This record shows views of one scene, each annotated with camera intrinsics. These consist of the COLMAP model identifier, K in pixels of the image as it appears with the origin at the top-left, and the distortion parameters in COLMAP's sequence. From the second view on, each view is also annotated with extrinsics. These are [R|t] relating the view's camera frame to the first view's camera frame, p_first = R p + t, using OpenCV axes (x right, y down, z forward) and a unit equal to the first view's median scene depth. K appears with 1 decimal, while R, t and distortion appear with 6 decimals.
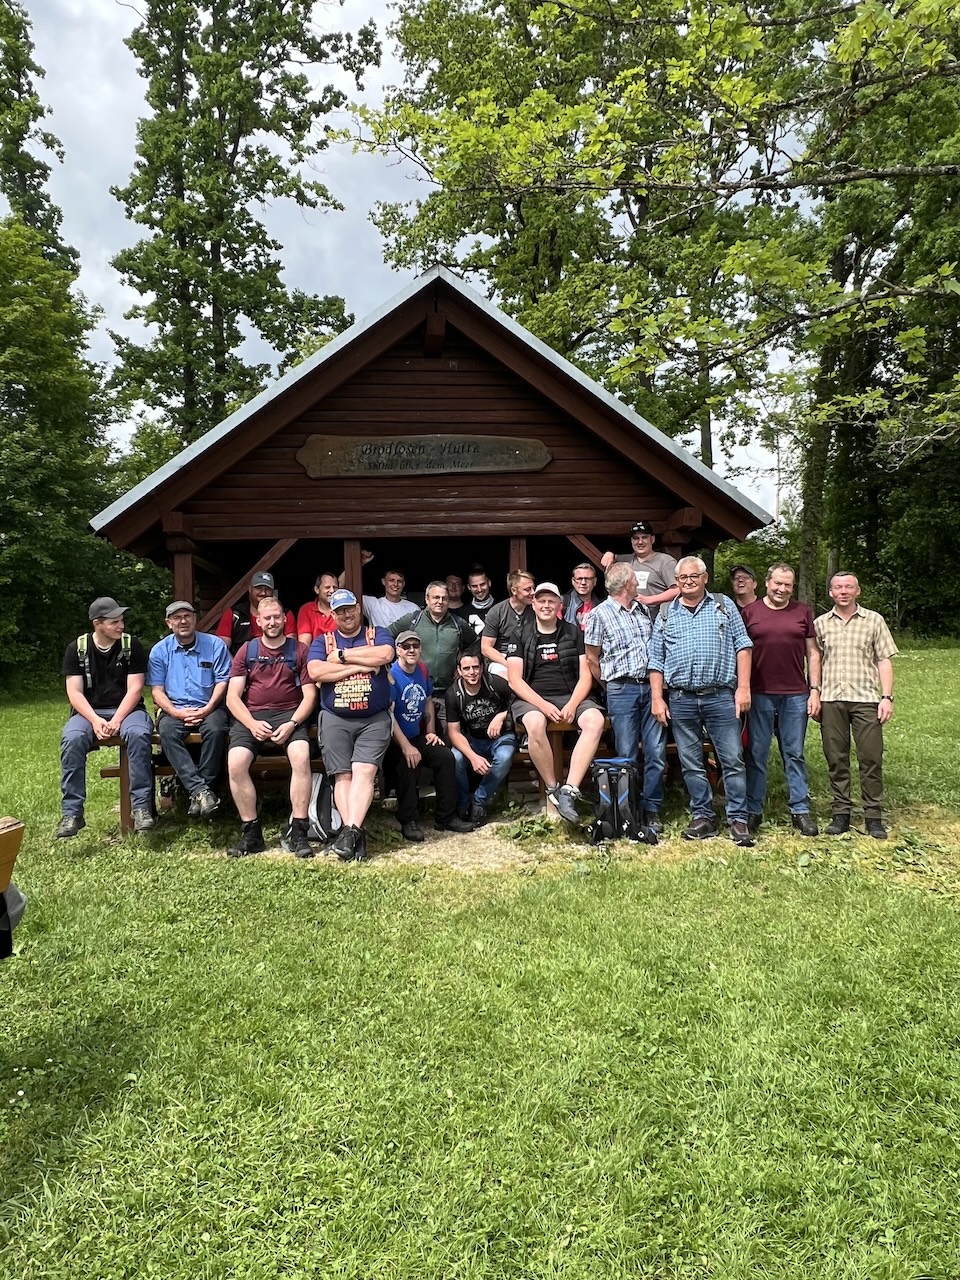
lens RADIAL K [[943.4, 0, 480.0], [0, 943.4, 640.0], [0, 0, 1]] dist [-0.027448, -0.001169]
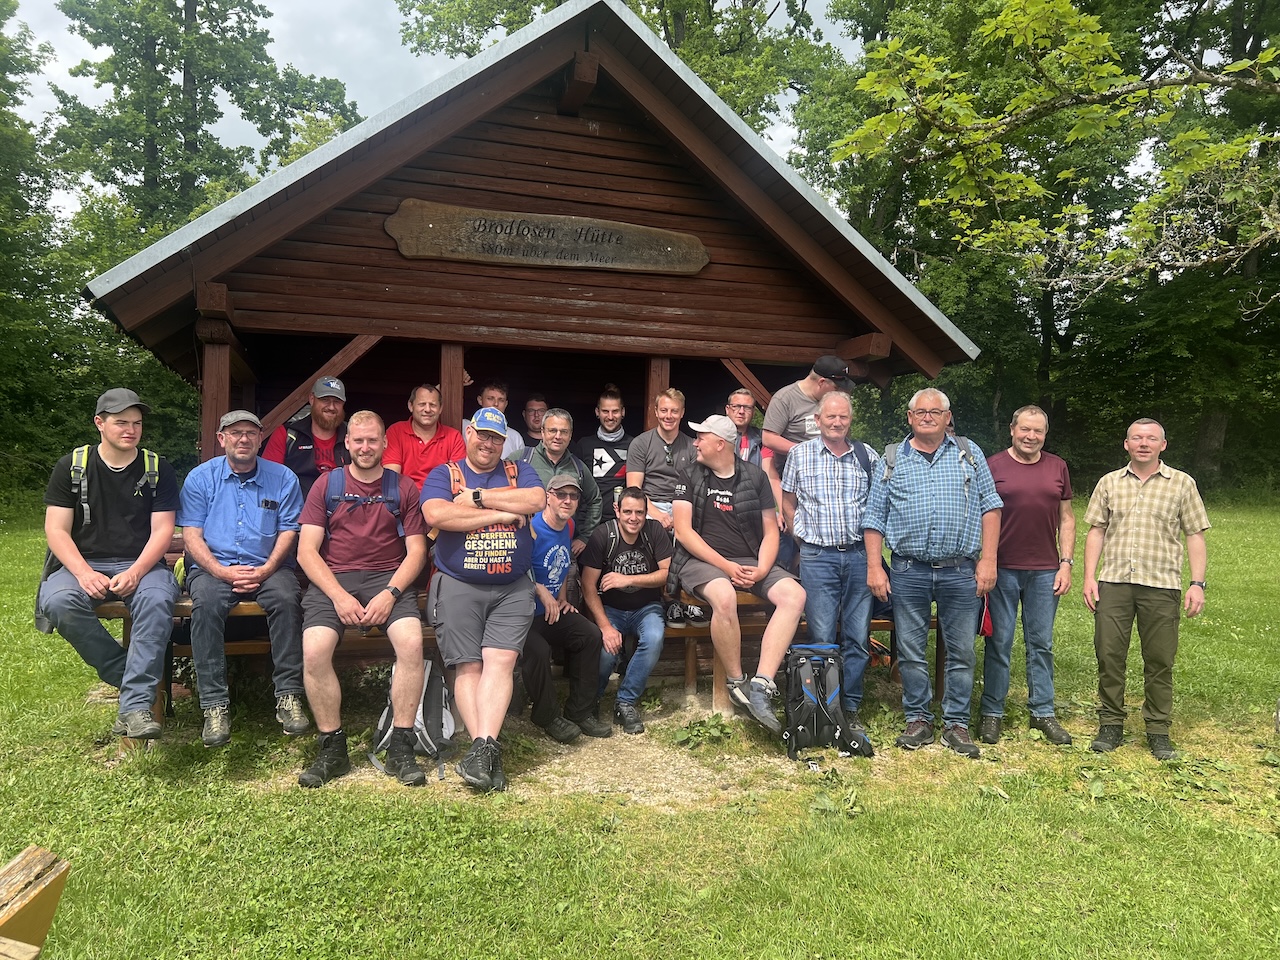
lens RADIAL K [[959.1, 0, 640.0], [0, 959.1, 480.0], [0, 0, 1]] dist [0.056685, -0.080487]
pose [[0.979598, 0.045159, 0.195826, -0.155571], [-0.045107, 0.998971, -0.004731, 0.000674], [-0.195838, -0.004199, 0.980627, 0.238527]]
